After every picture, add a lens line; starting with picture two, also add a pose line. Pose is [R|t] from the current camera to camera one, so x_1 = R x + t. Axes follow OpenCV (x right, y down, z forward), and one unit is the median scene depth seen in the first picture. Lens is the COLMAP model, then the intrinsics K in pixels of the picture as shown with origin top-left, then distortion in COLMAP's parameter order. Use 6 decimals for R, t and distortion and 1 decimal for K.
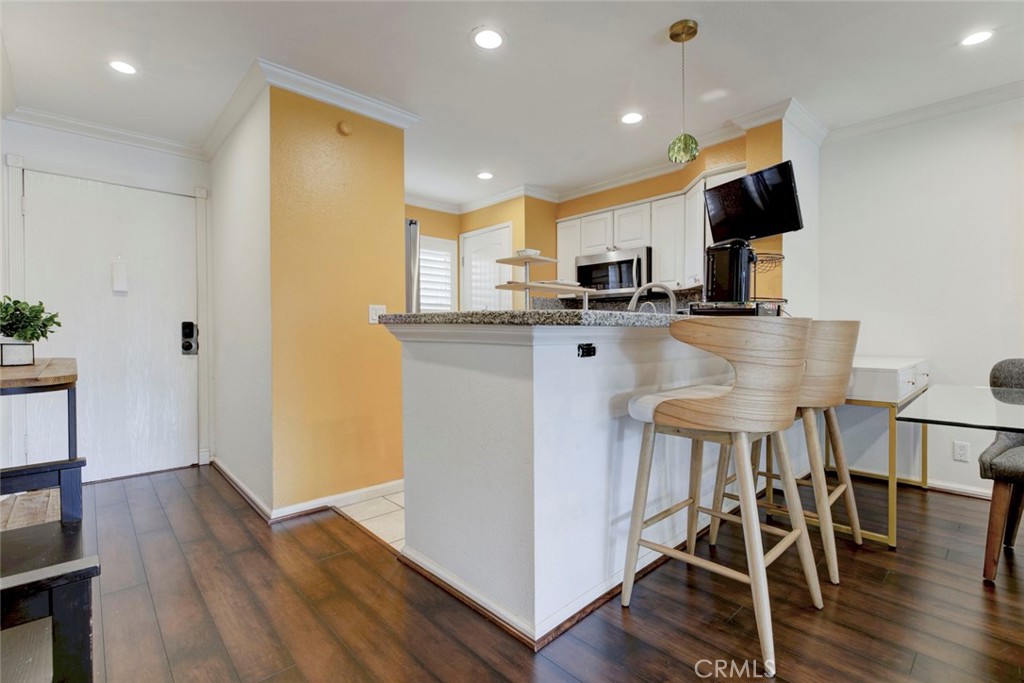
lens RADIAL K [[462.9, 0, 512.0], [0, 462.9, 341.5], [0, 0, 1]] dist [0.000786, 0.000298]
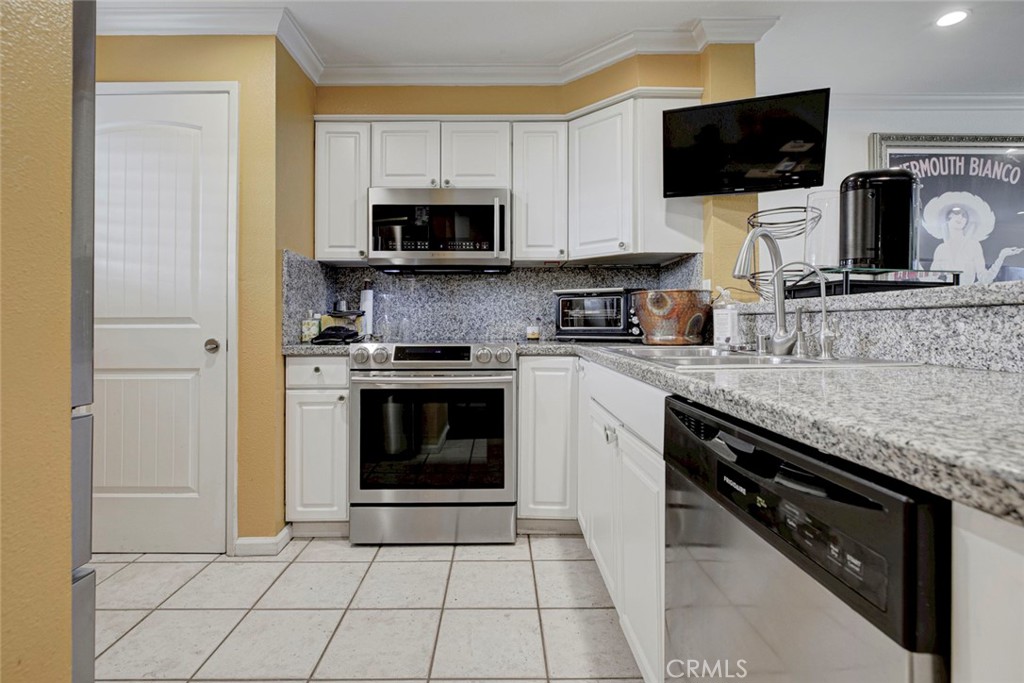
lens RADIAL K [[475.9, 0, 512.0], [0, 475.9, 341.5], [0, 0, 1]] dist [0.000300, 0.000707]
pose [[0.669422, -0.027148, 0.742386, -0.204029], [0.016615, 0.999629, 0.021573, -0.005909], [-0.742697, -0.002107, 0.669625, 0.538272]]
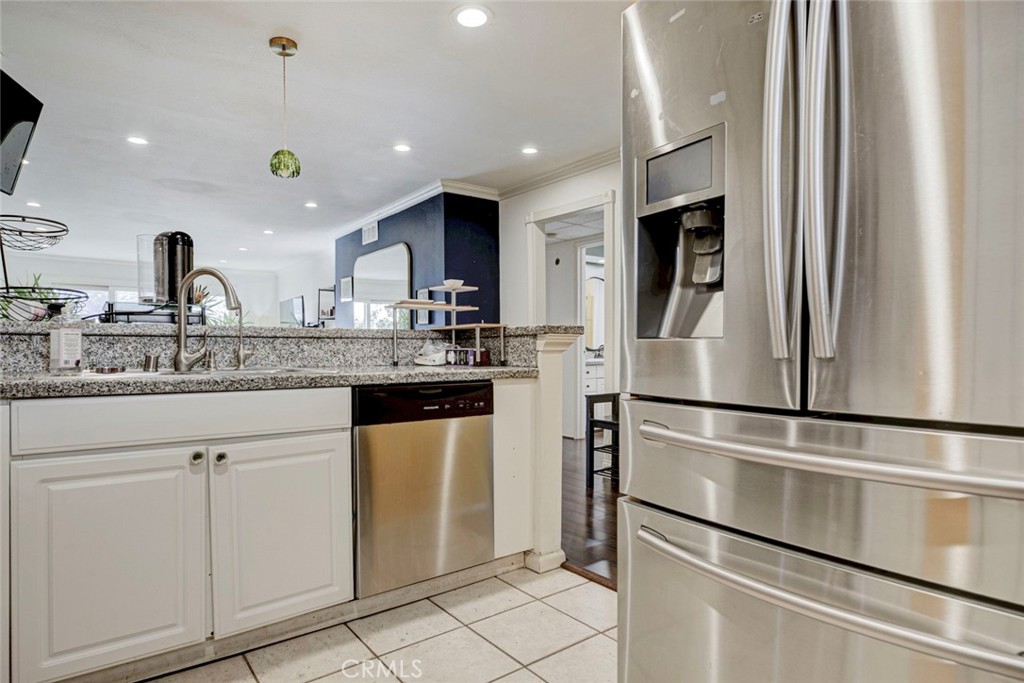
lens RADIAL K [[571.6, 0, 512.0], [0, 571.6, 341.5], [0, 0, 1]] dist [0.000480, 0.000050]
pose [[-0.996108, 0.003197, 0.088086, -0.126016], [0.003625, 0.999982, 0.004709, -0.014863], [-0.088069, 0.005010, -0.996102, 1.301630]]
